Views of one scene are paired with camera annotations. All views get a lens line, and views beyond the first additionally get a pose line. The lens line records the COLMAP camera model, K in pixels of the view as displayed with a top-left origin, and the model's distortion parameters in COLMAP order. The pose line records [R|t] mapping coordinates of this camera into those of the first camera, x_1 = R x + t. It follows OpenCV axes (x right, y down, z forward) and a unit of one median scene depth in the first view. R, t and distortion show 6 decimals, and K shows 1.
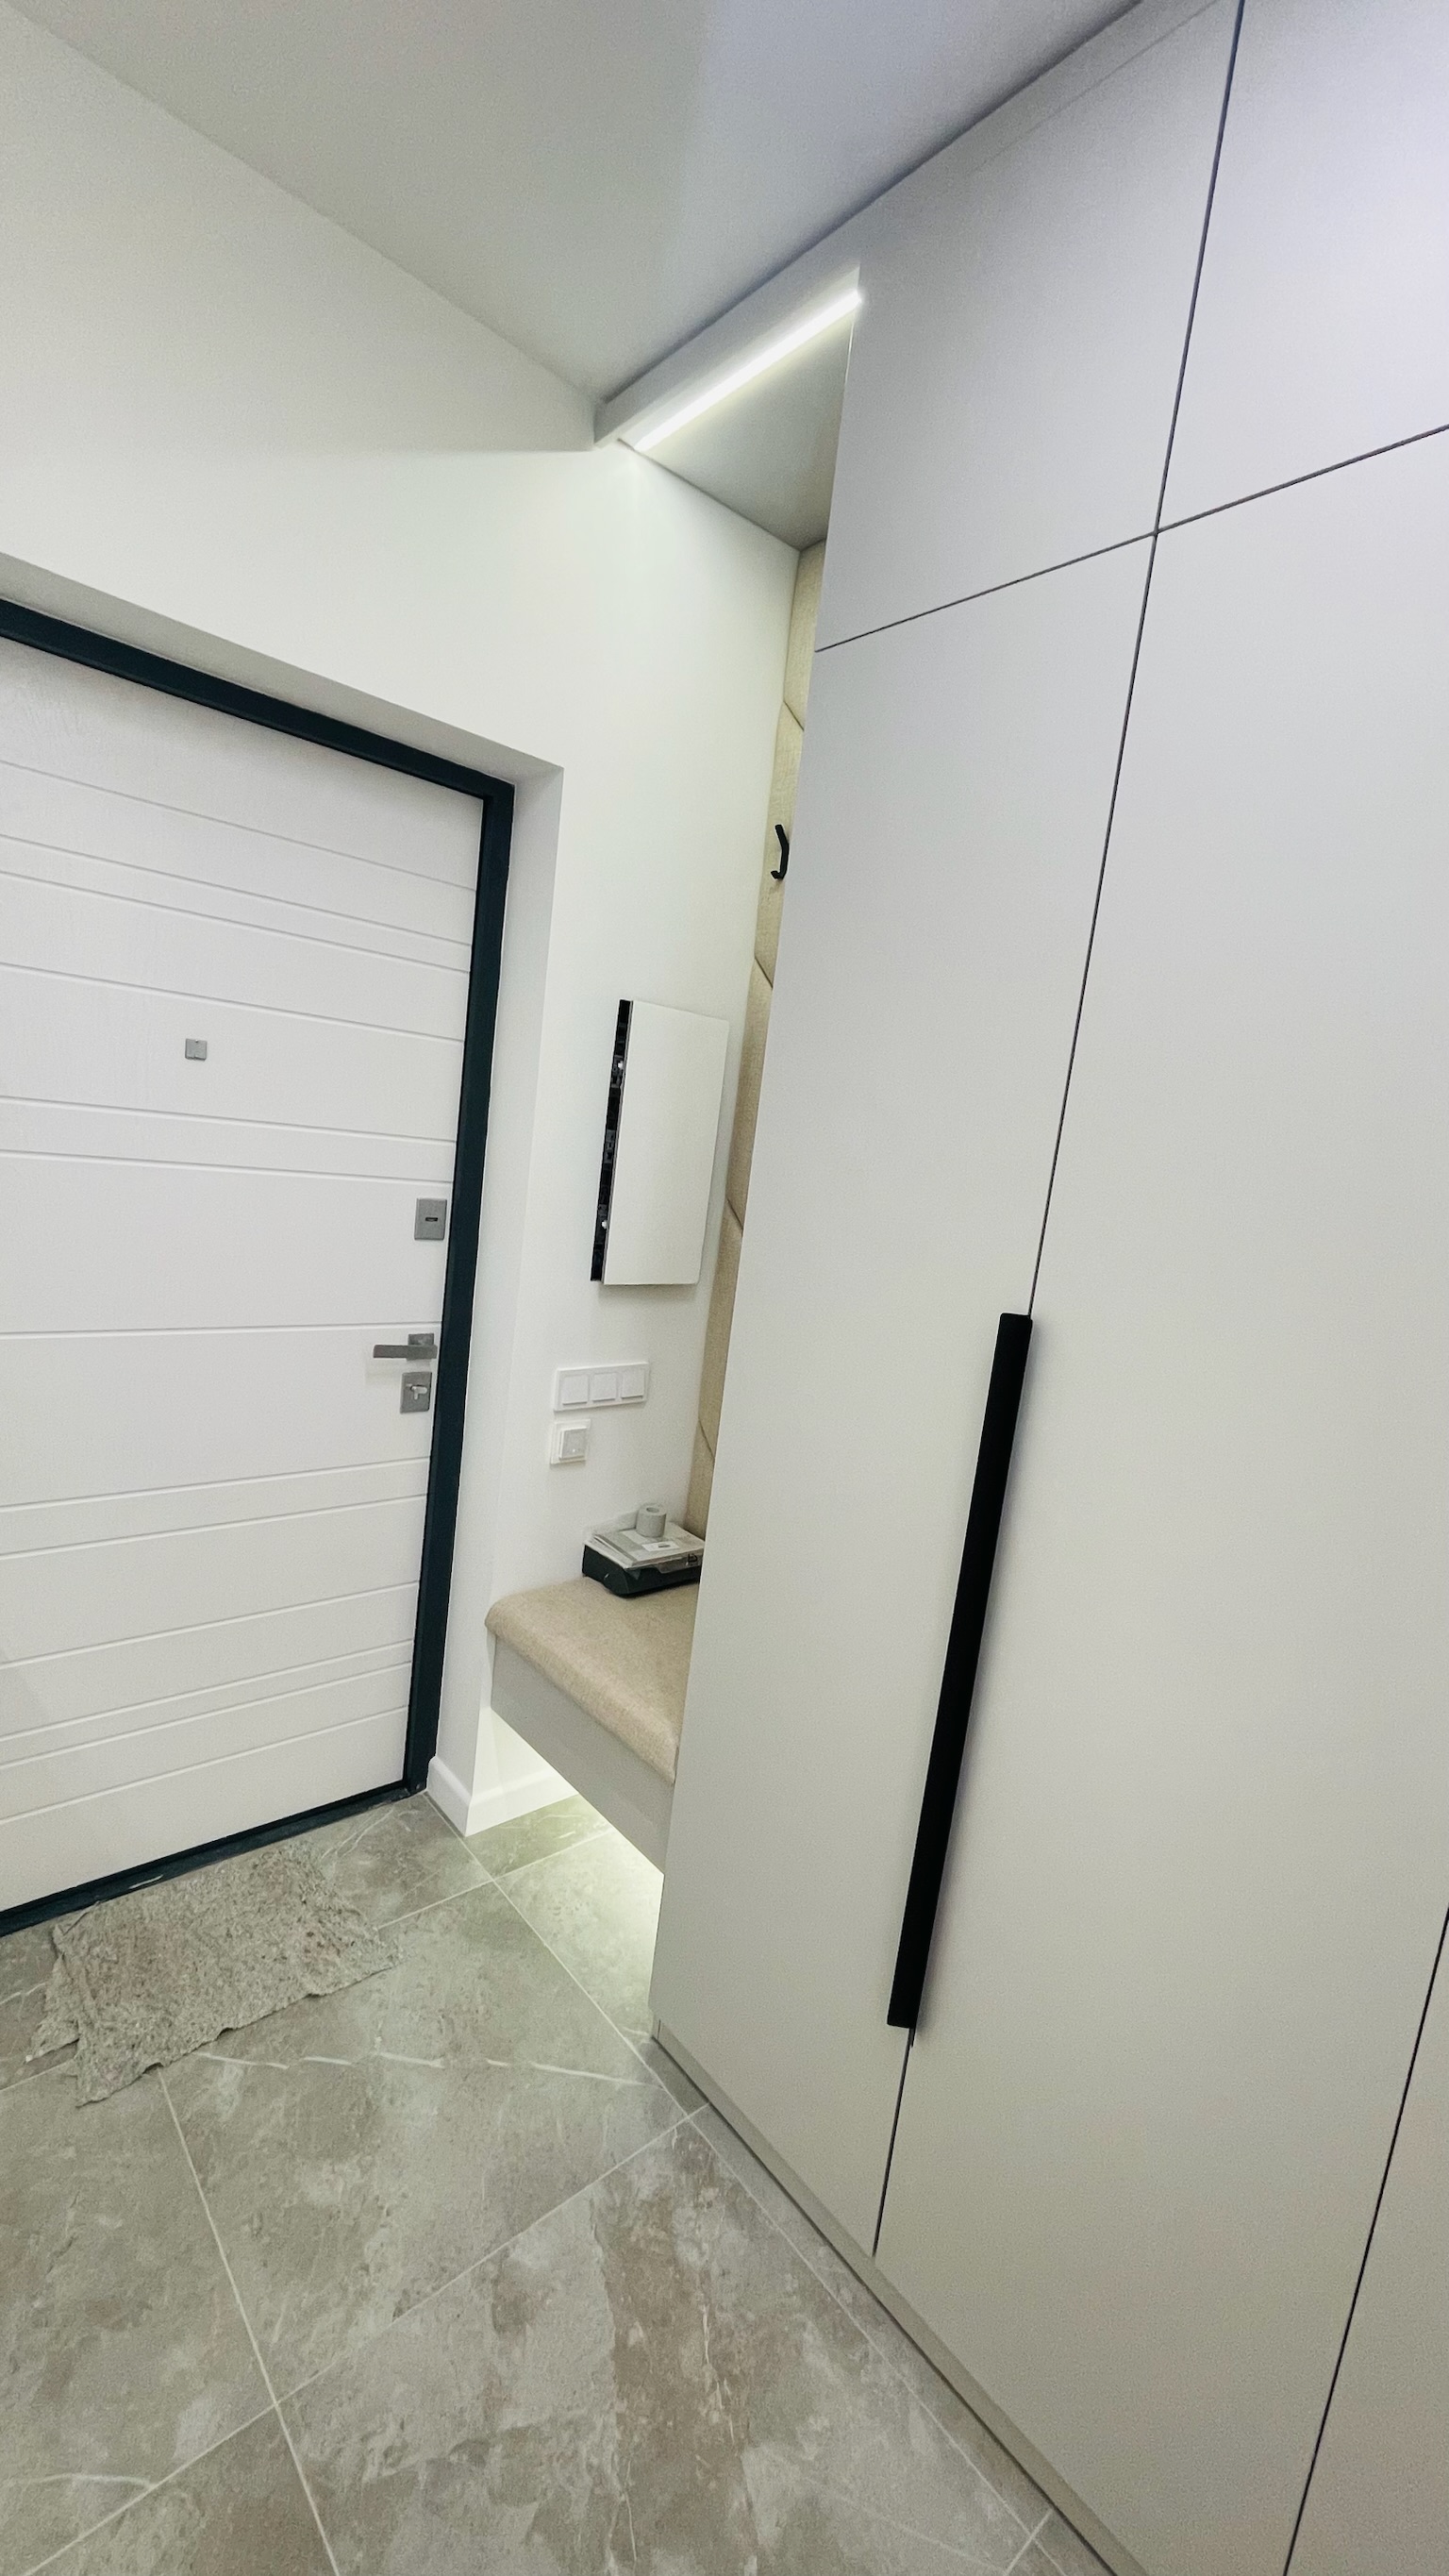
lens RADIAL K [[1050.5, 0, 734.7], [0, 1050.5, 1293.2], [0, 0, 1]] dist [-0.000504, 0.000607]
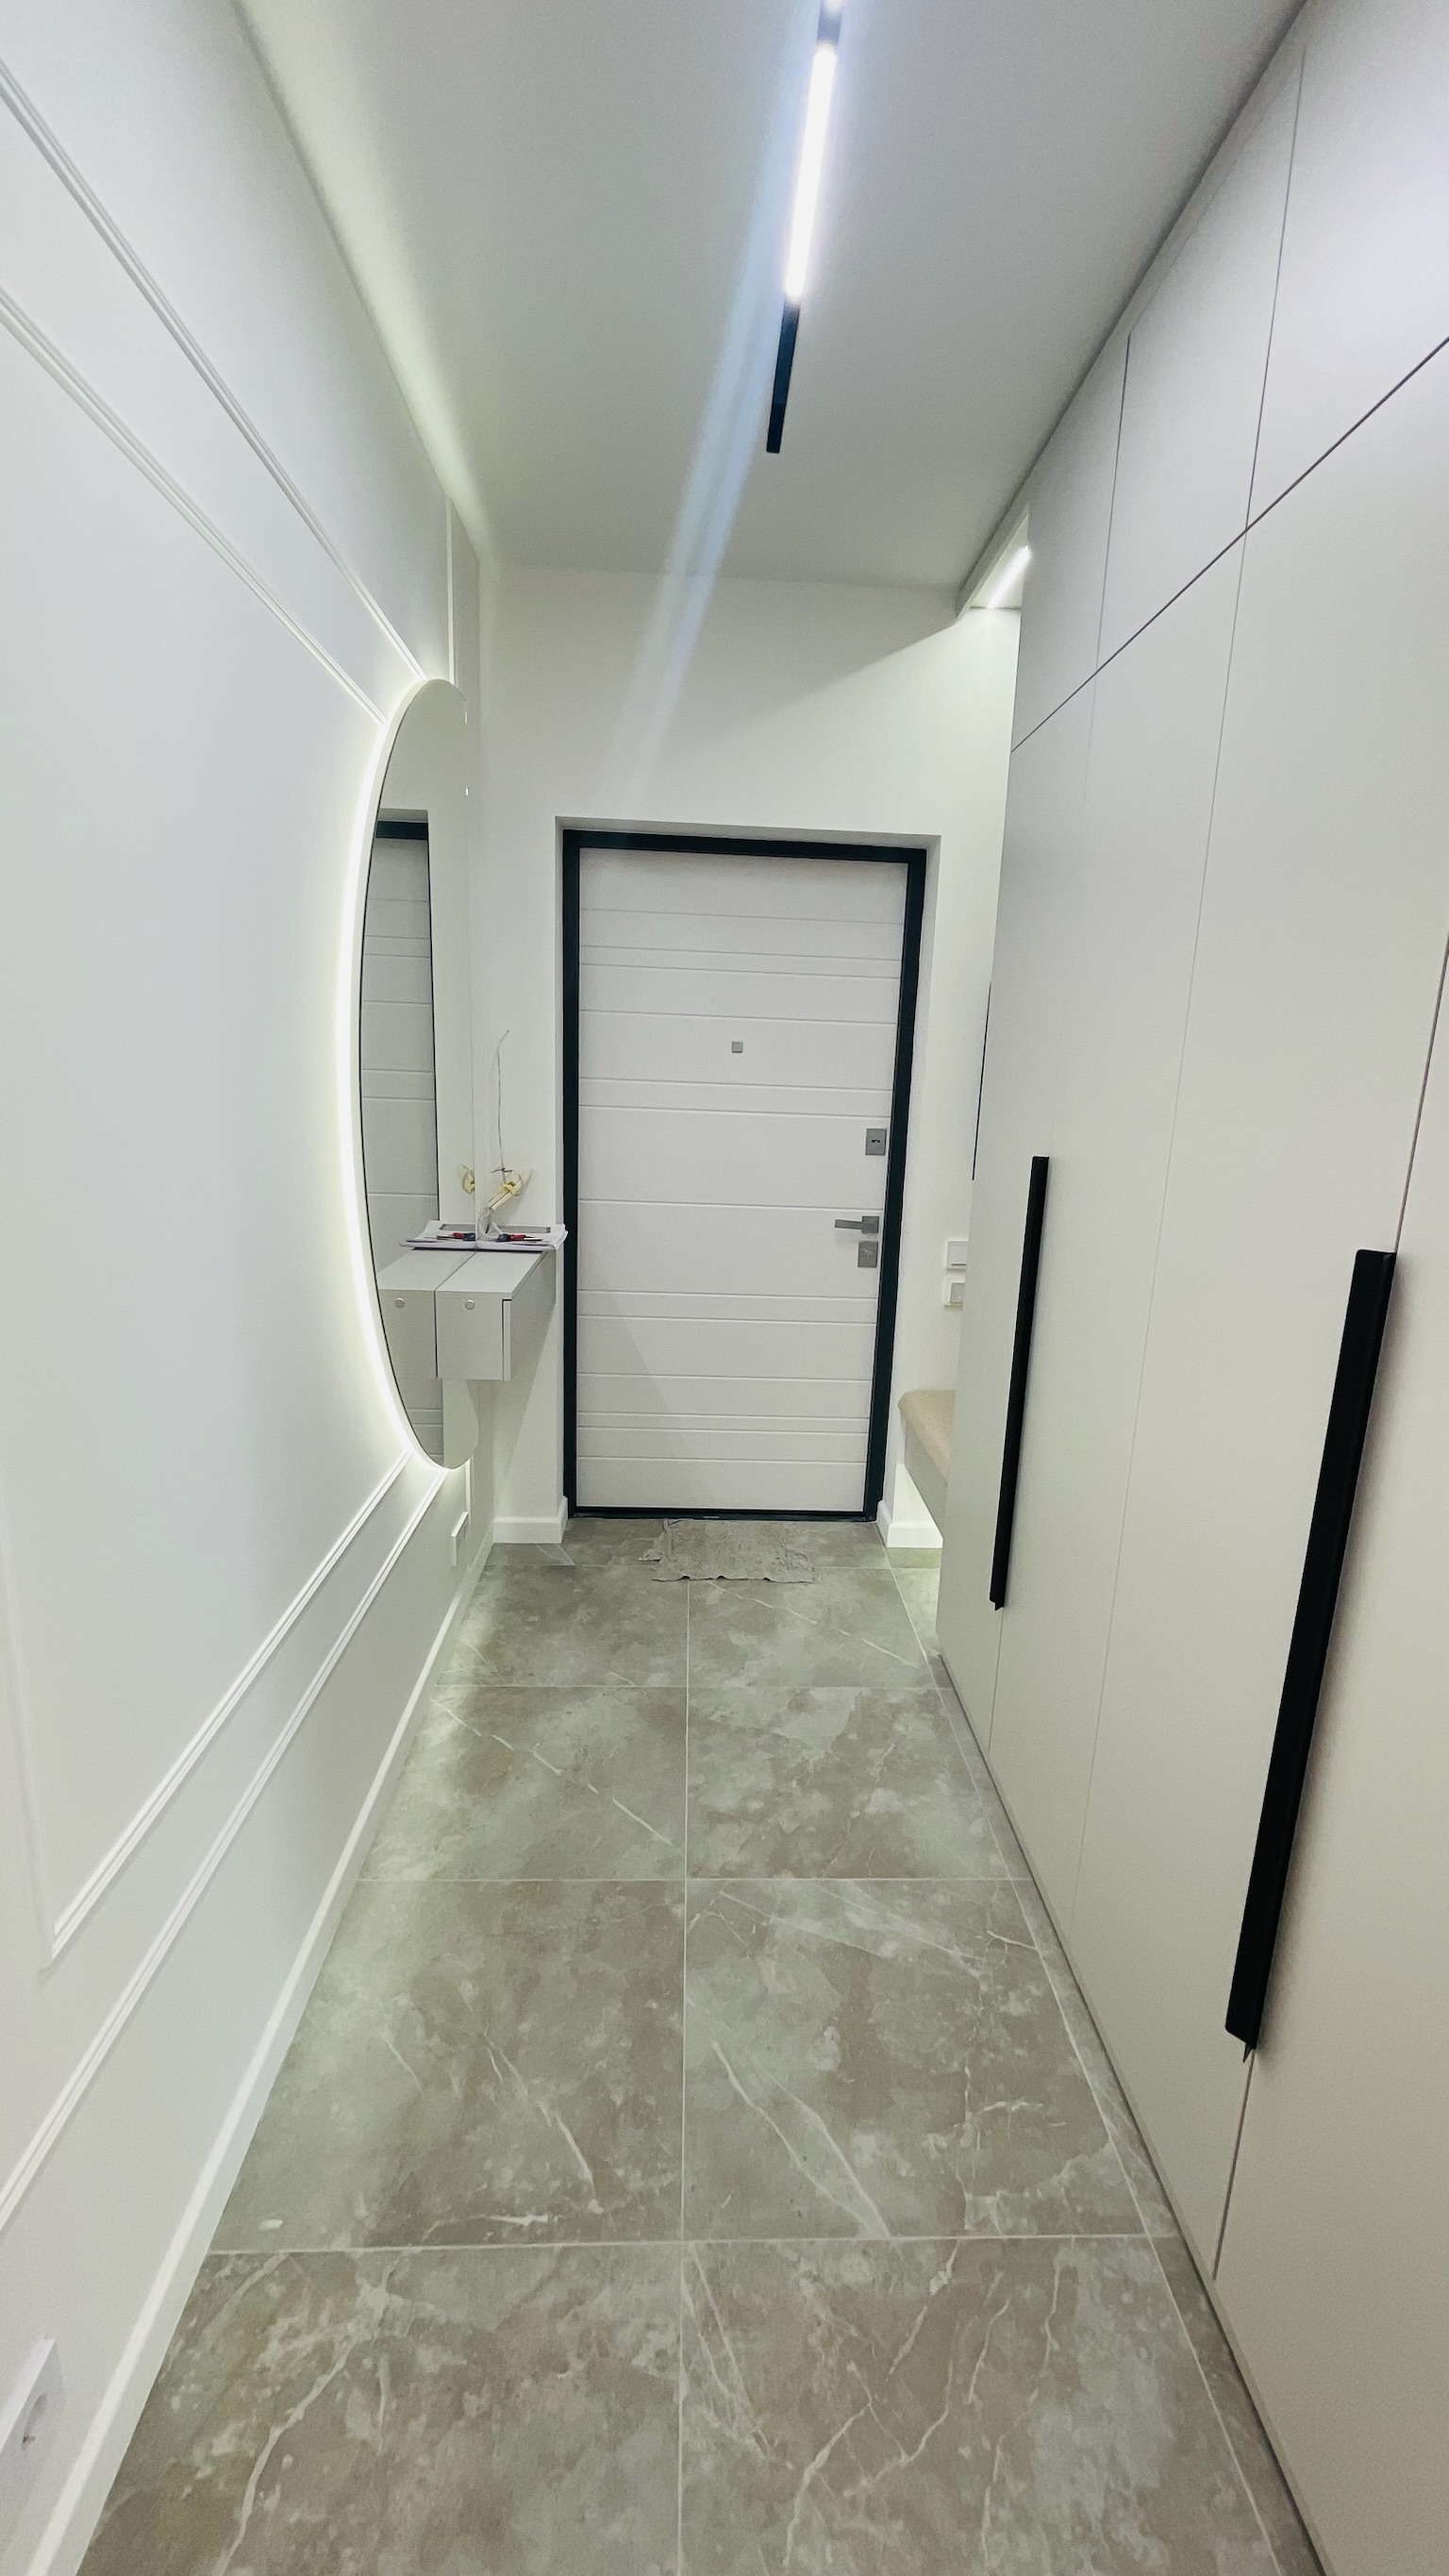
lens RADIAL K [[1050.5, 0, 734.7], [0, 1050.5, 1293.2], [0, 0, 1]] dist [-0.000504, 0.000607]
pose [[0.772658, 0.047823, -0.633019, 0.647300], [-0.035214, 0.998852, 0.032479, 0.132041], [0.633846, -0.002804, 0.773455, -0.397759]]
